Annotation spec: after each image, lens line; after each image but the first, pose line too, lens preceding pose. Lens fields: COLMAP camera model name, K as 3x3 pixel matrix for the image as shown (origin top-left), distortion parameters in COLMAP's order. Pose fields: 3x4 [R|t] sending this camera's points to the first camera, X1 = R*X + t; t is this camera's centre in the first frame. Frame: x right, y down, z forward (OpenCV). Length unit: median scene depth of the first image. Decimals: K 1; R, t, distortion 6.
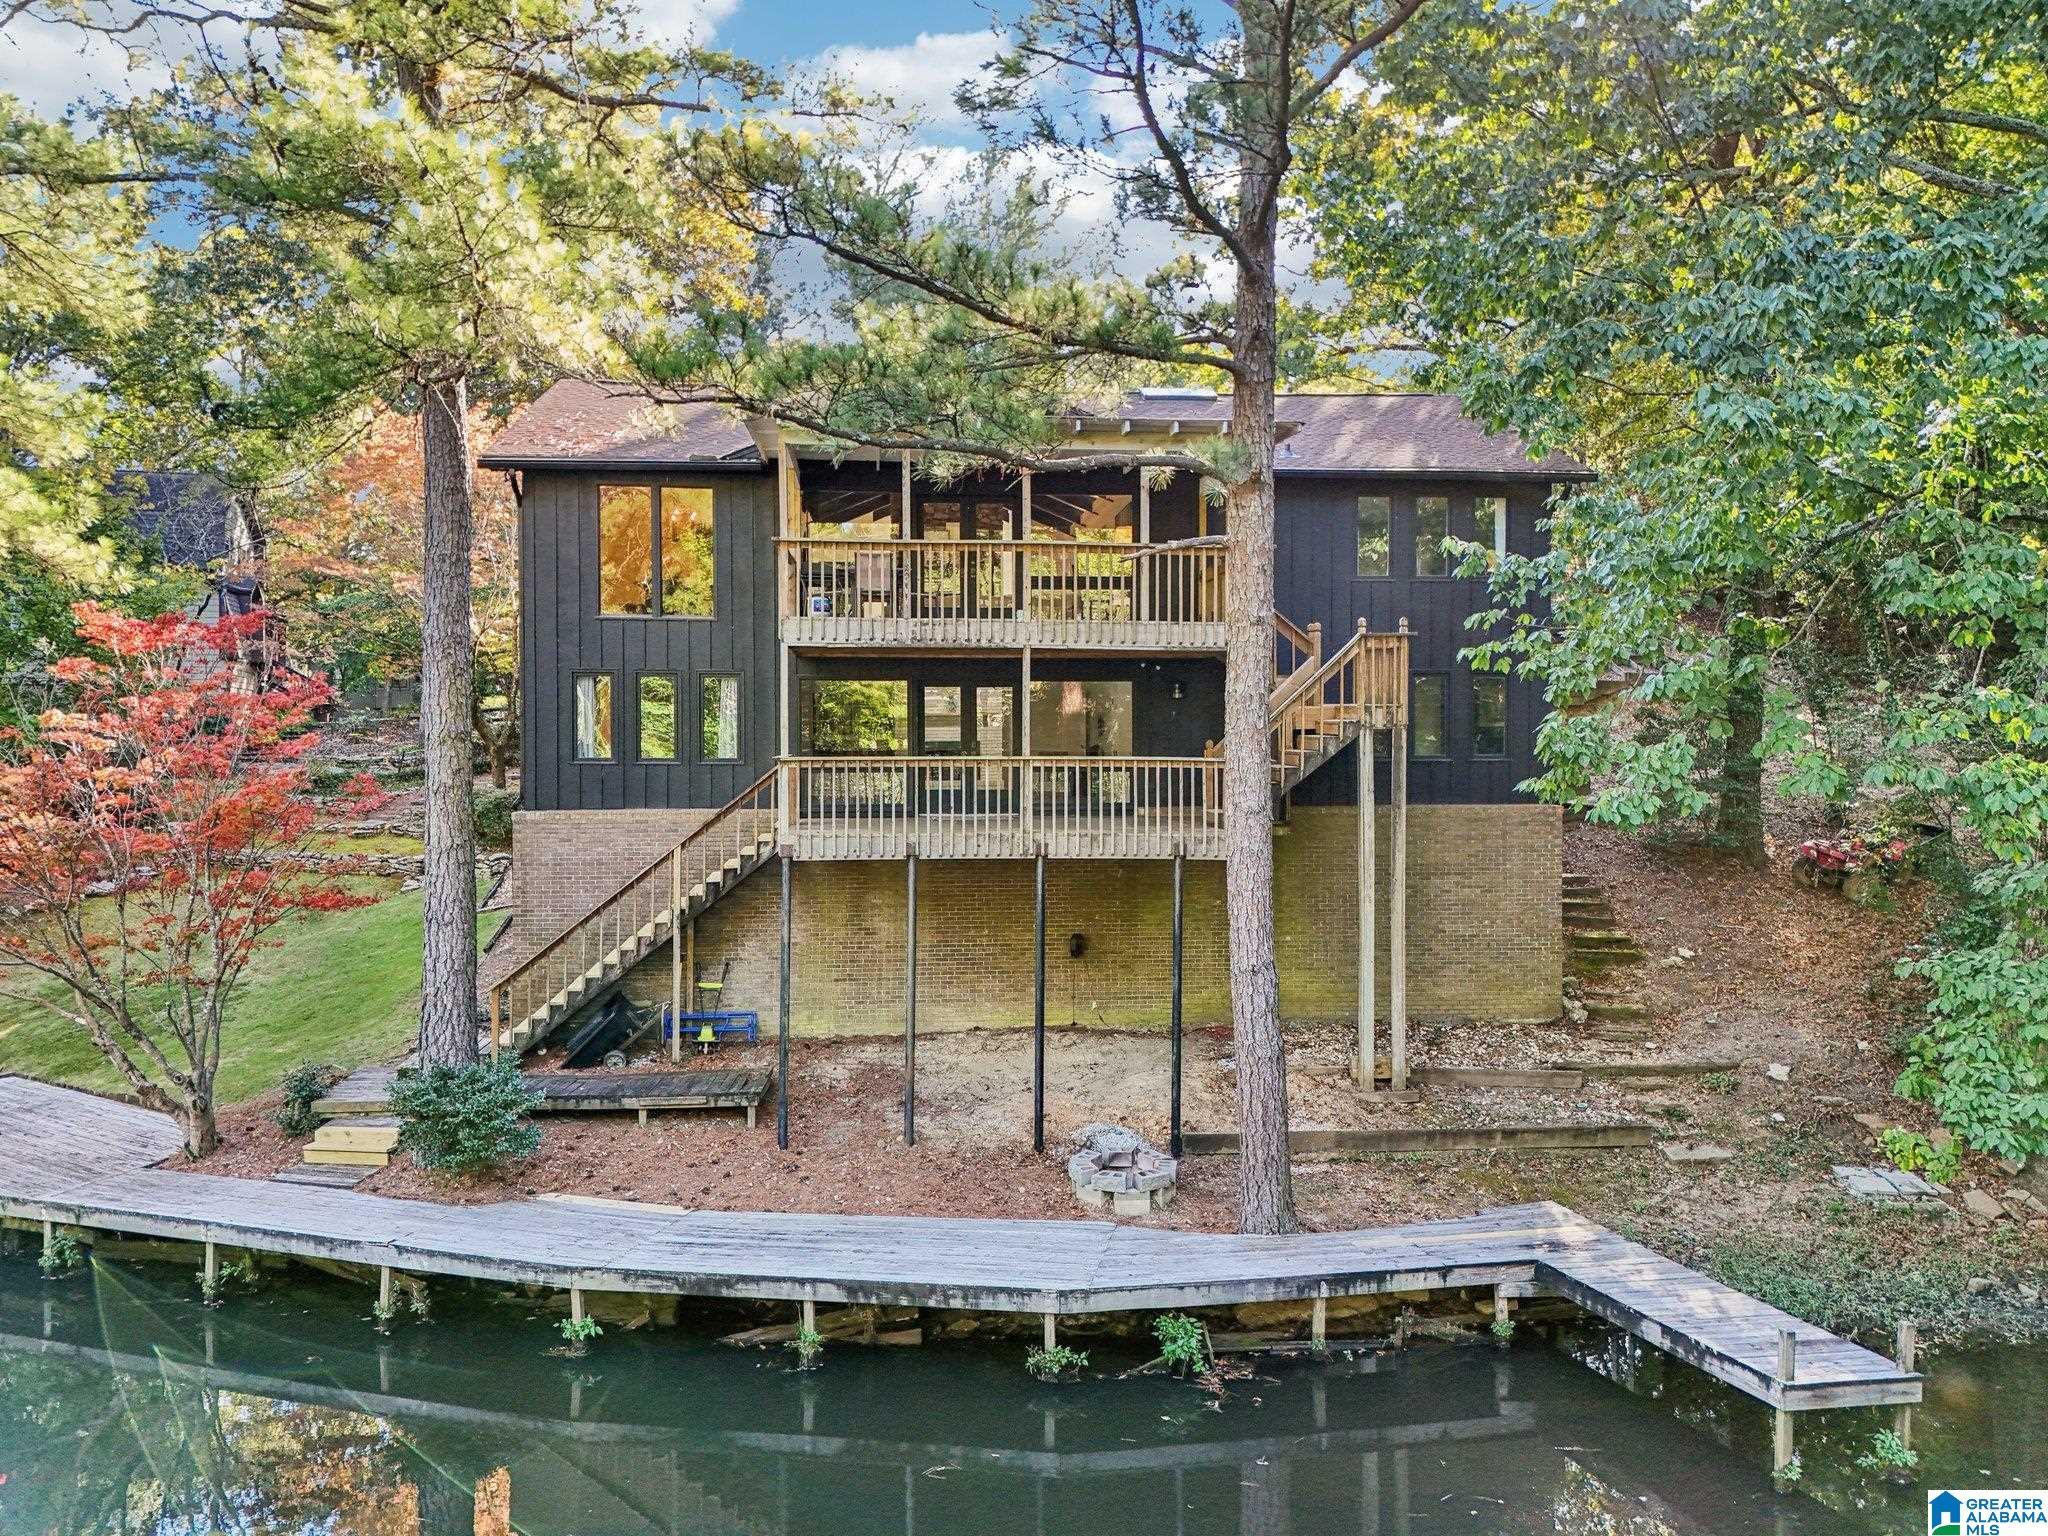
lens RADIAL K [[1774.6, 0, 1024.0], [0, 1774.6, 768.0], [0, 0, 1]] dist [0.048133, -0.056938]
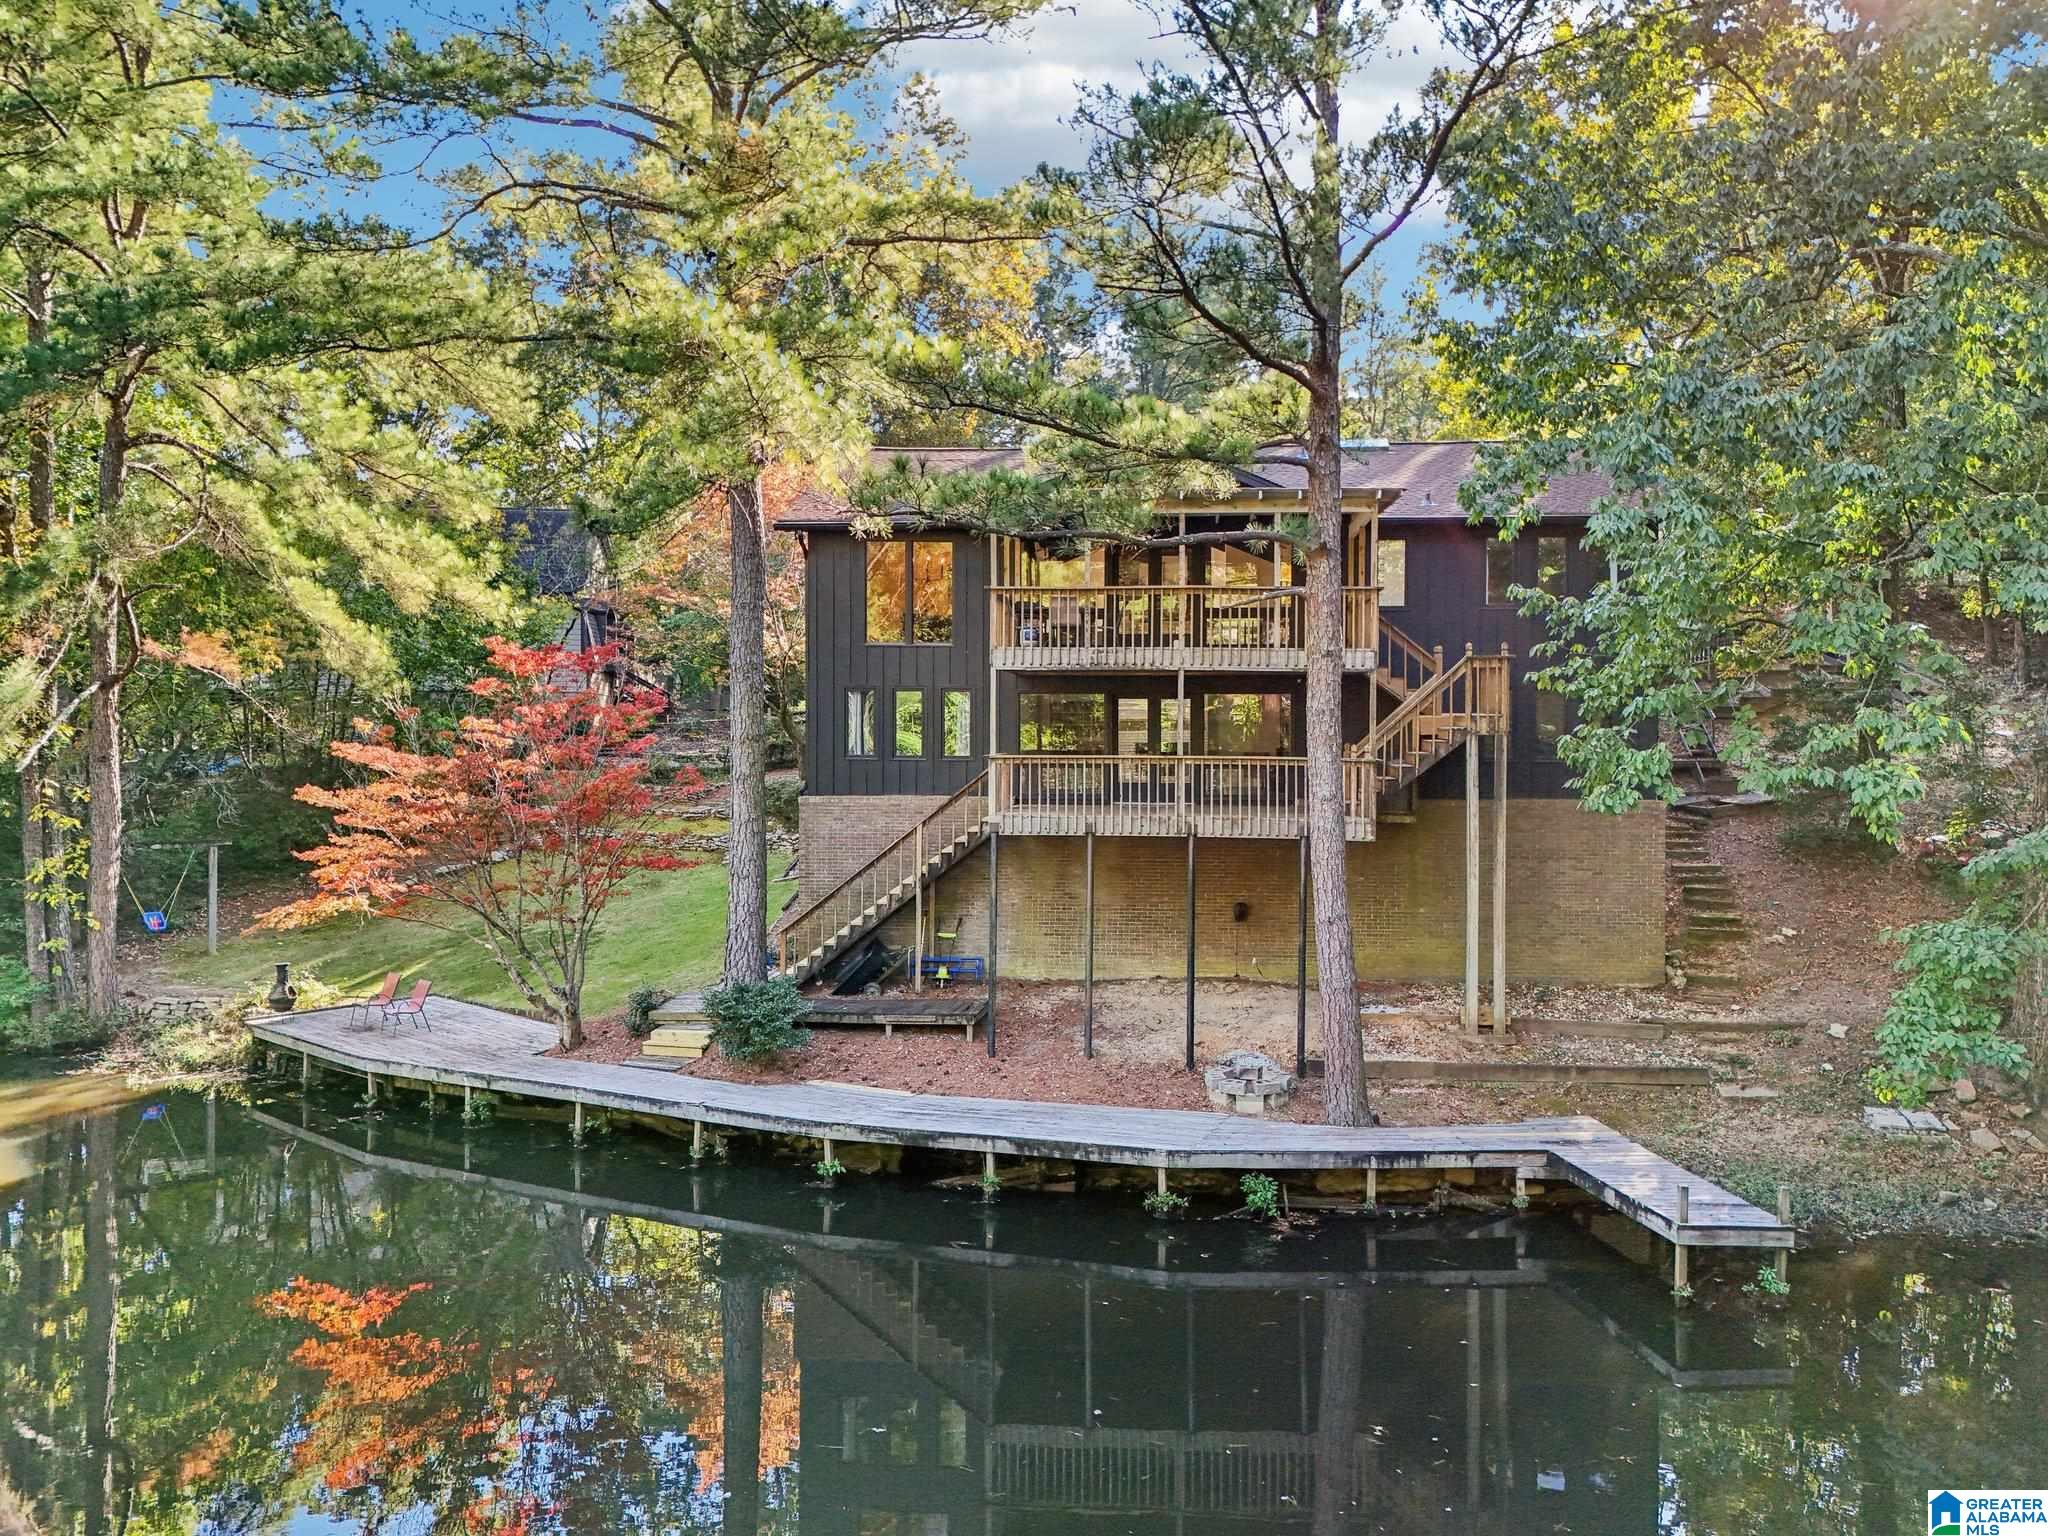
lens RADIAL K [[1774.6, 0, 1024.0], [0, 1774.6, 768.0], [0, 0, 1]] dist [0.048133, -0.056938]
pose [[0.984529, 0.008255, -0.175029, 0.117225], [-0.008169, 0.999966, 0.001215, 0.001521], [0.175033, 0.000233, 0.984563, -0.280967]]
